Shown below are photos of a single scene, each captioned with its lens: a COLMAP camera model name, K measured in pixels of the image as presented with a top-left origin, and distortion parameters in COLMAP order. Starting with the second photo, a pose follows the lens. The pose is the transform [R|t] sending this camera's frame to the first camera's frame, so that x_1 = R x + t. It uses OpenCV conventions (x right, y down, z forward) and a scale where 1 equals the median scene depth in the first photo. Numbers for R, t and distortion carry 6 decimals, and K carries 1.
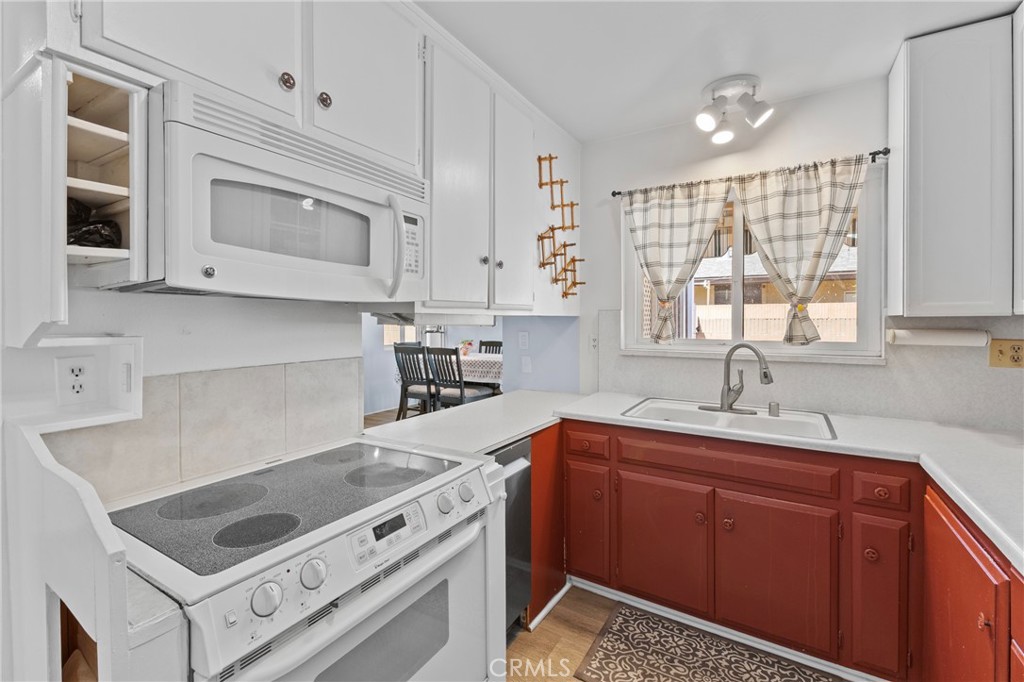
lens RADIAL K [[445.2, 0, 515.3], [0, 445.2, 328.6], [0, 0, 1]] dist [0.008178, 0.000028]
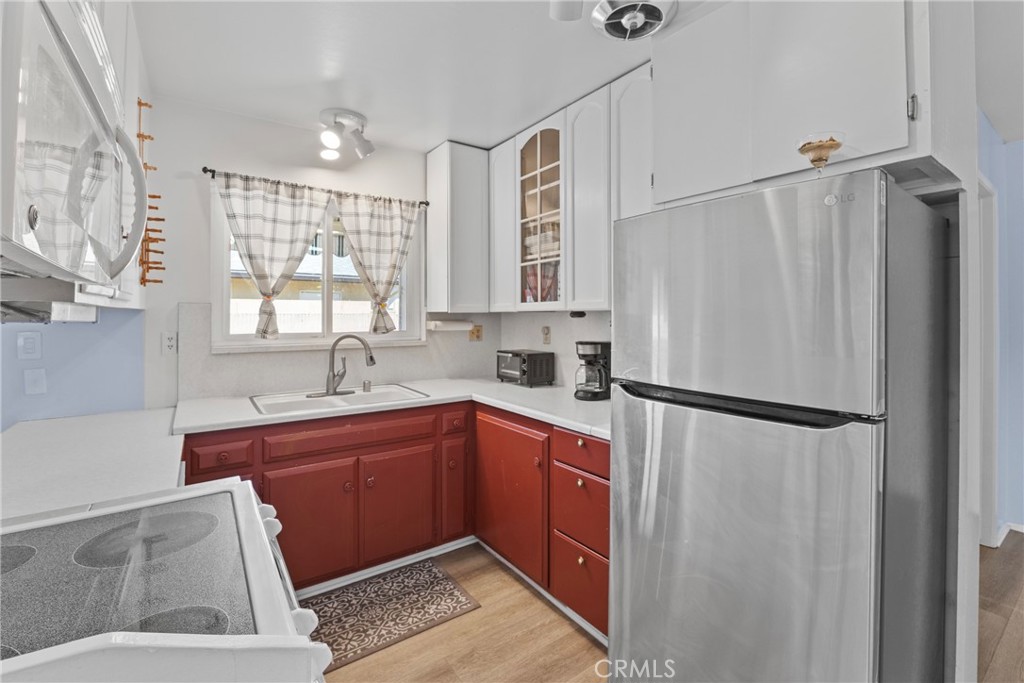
lens RADIAL K [[449.3, 0, 513.9], [0, 449.3, 316.9], [0, 0, 1]] dist [-0.017104, 0.000114]
pose [[0.397881, -0.002305, 0.917434, -0.397175], [0.016621, 0.999851, -0.004697, -0.000316], [-0.917287, 0.017118, 0.397860, 0.121809]]
